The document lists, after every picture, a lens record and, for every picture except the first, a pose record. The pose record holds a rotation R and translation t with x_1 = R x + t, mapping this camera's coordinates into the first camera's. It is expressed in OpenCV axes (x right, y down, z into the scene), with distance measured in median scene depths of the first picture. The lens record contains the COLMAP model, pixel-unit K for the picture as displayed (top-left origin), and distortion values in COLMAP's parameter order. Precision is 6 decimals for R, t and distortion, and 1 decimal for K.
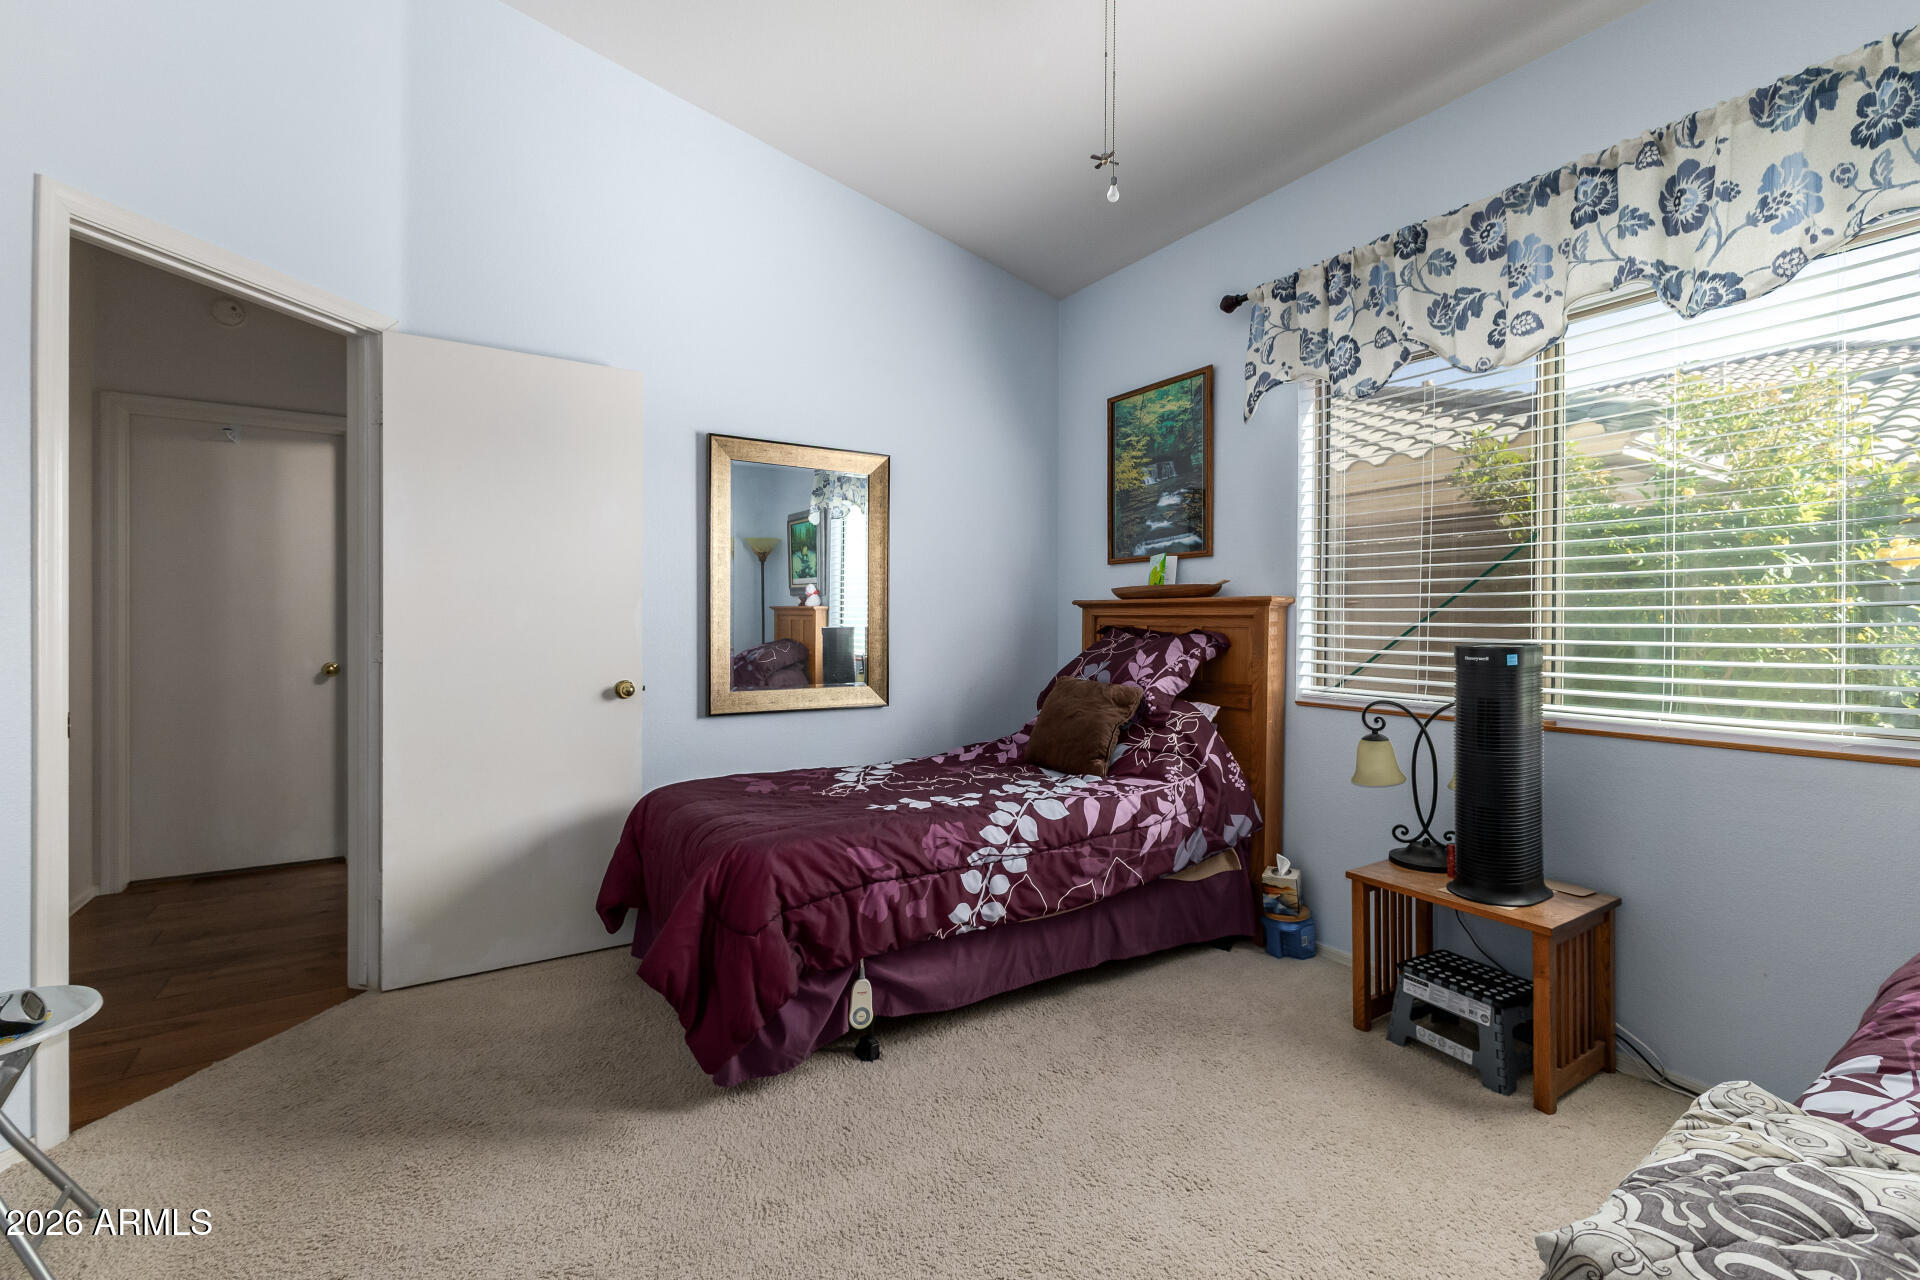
lens RADIAL K [[829.2, 0, 961.2], [0, 829.2, 631.0], [0, 0, 1]] dist [0.017723, -0.003894]
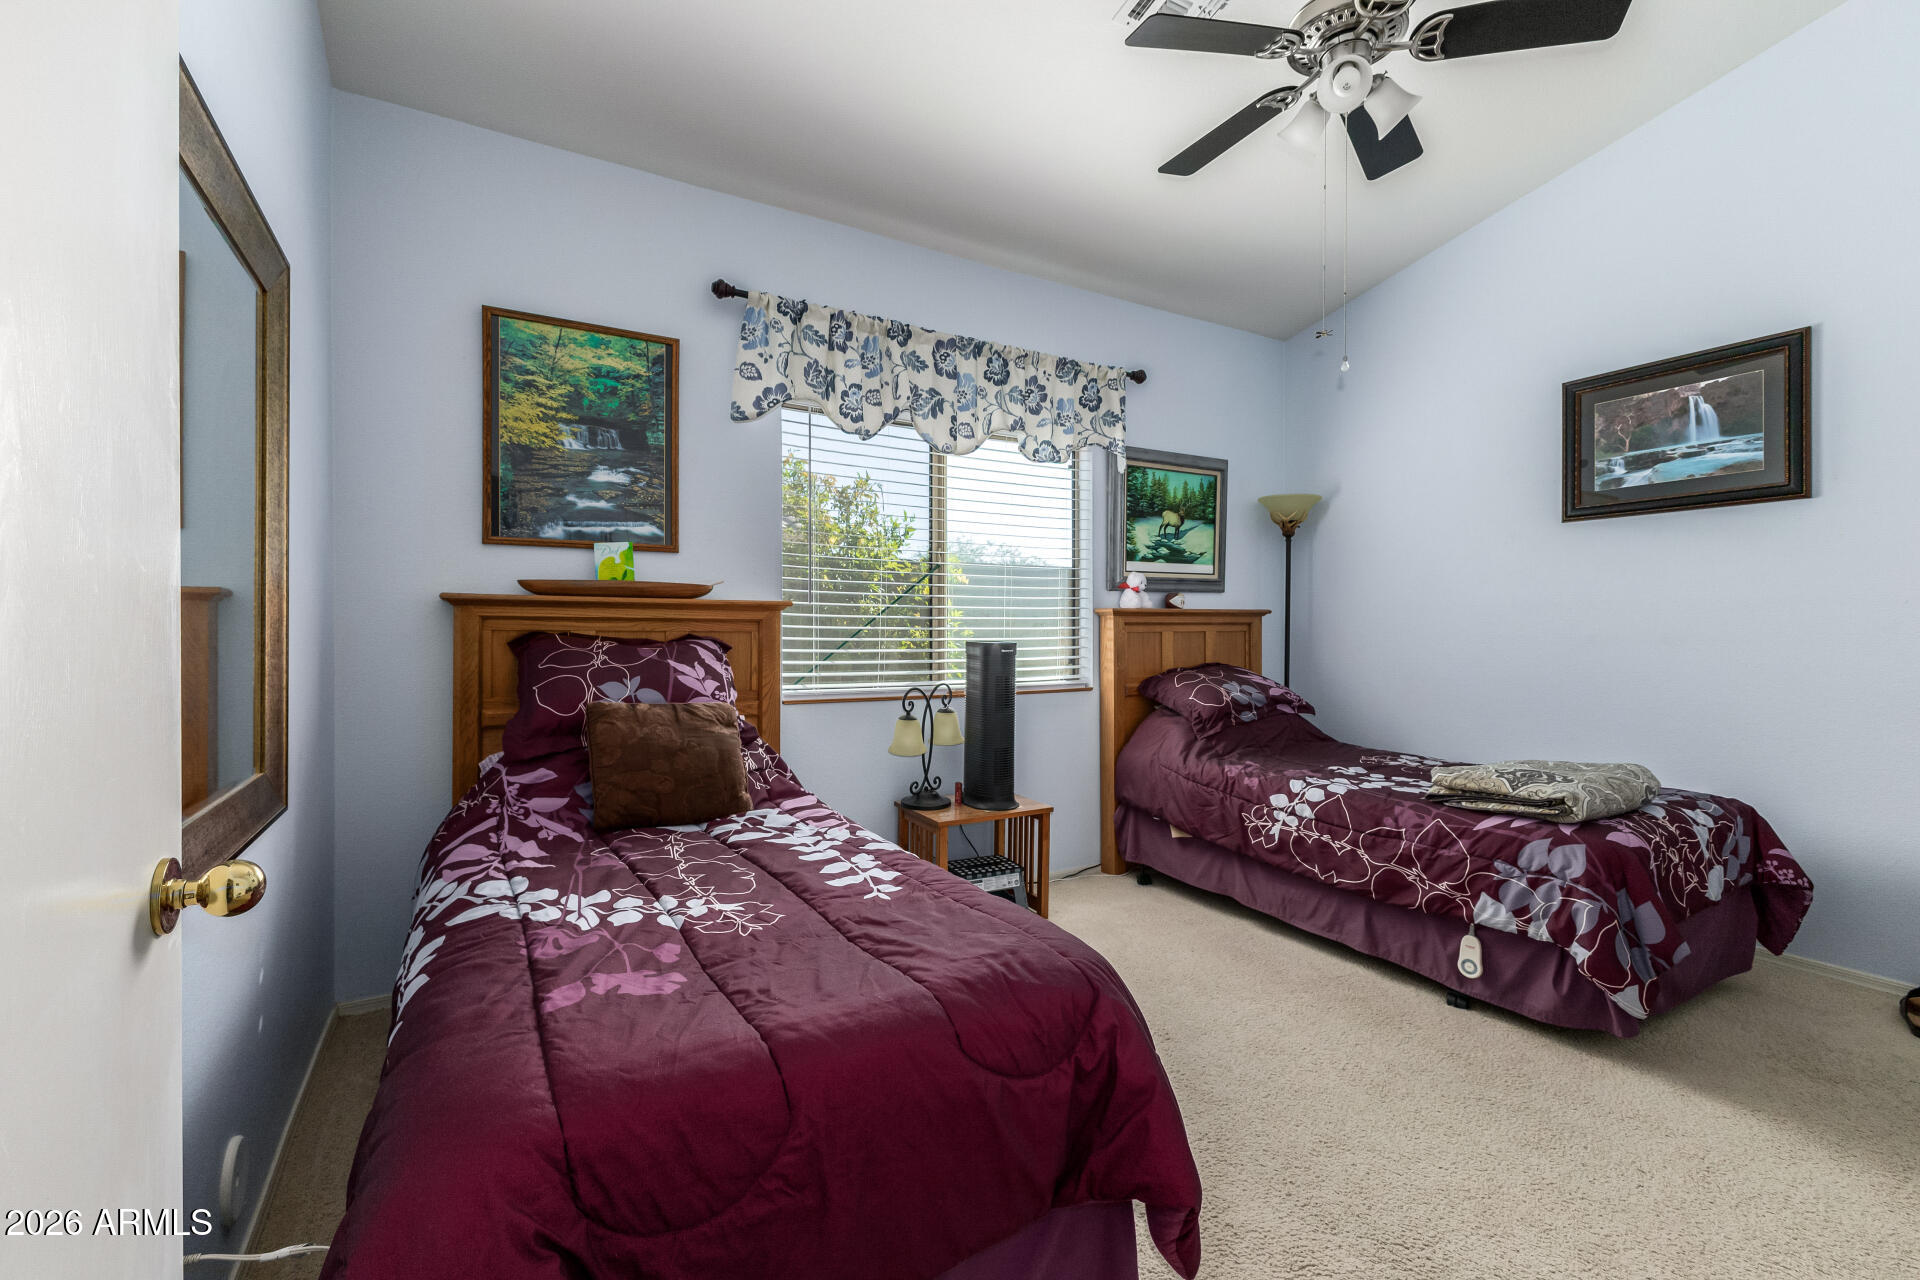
lens RADIAL K [[829.2, 0, 960.0], [0, 829.2, 627.6], [0, 0, 1]] dist [0.017723, -0.003894]
pose [[0.050835, -0.009163, 0.998665, -0.577705], [0.003998, 0.999952, 0.008971, -0.015692], [-0.998699, 0.003537, 0.050870, 0.646099]]
